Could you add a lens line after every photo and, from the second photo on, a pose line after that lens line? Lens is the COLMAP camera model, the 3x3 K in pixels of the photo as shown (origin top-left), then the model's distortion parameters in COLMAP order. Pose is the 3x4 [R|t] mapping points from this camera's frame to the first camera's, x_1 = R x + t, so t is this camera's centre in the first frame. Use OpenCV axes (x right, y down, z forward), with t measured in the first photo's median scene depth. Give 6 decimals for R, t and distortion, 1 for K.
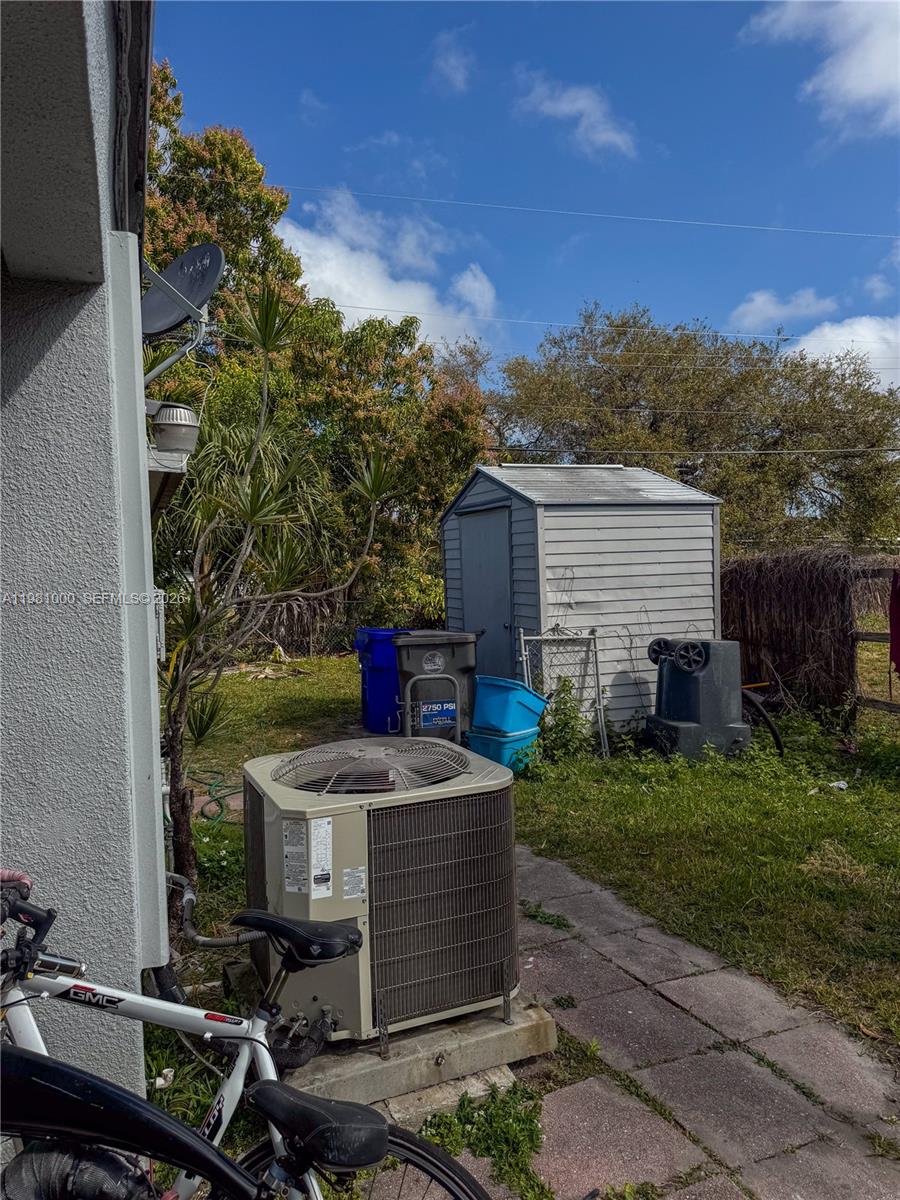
lens RADIAL K [[849.6, 0, 450.0], [0, 849.6, 600.0], [0, 0, 1]] dist [0.000972, -0.000648]
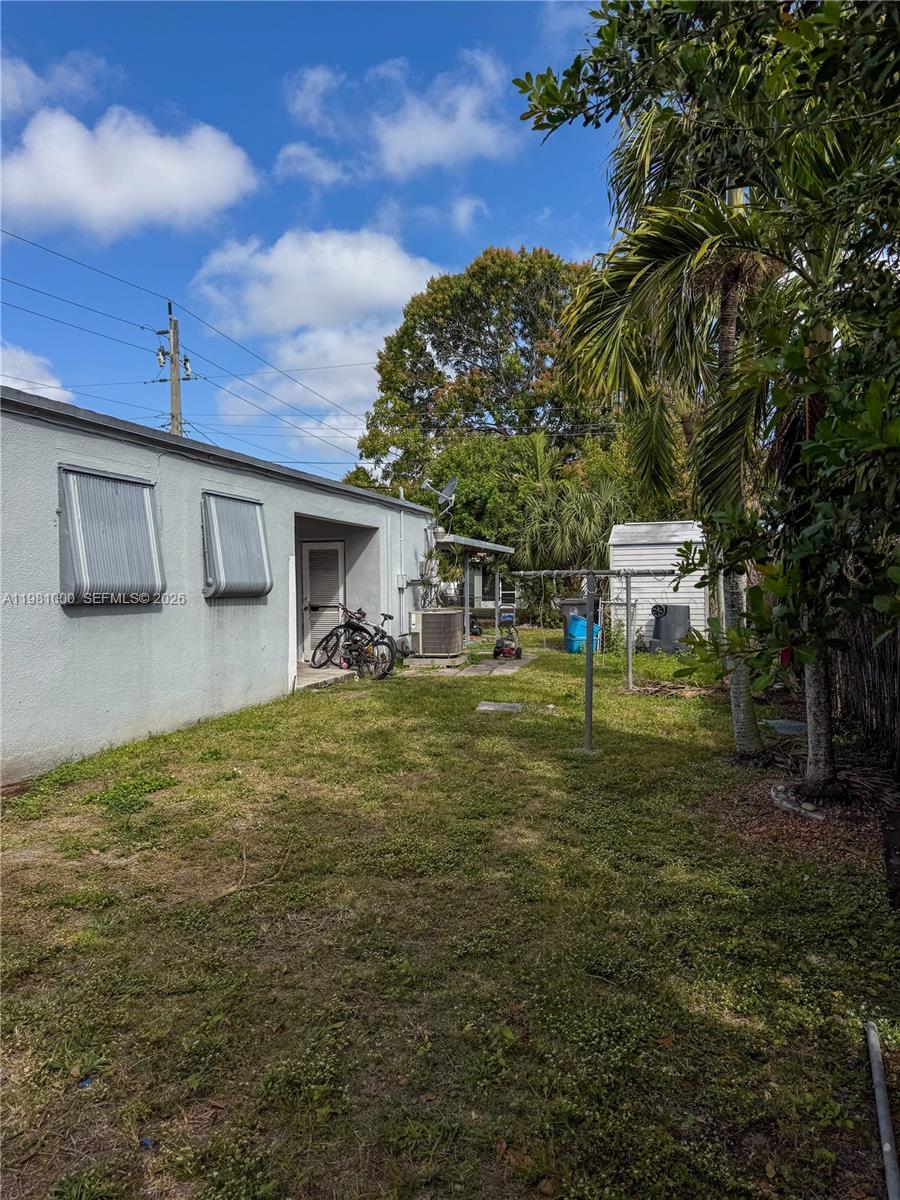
lens RADIAL K [[849.6, 0, 450.0], [0, 849.6, 600.0], [0, 0, 1]] dist [0.000972, -0.000648]
pose [[0.816638, 0.036212, -0.576013, 1.096817], [-0.035931, 0.999284, 0.011879, 0.027269], [0.576031, 0.010996, 0.817354, -1.163504]]
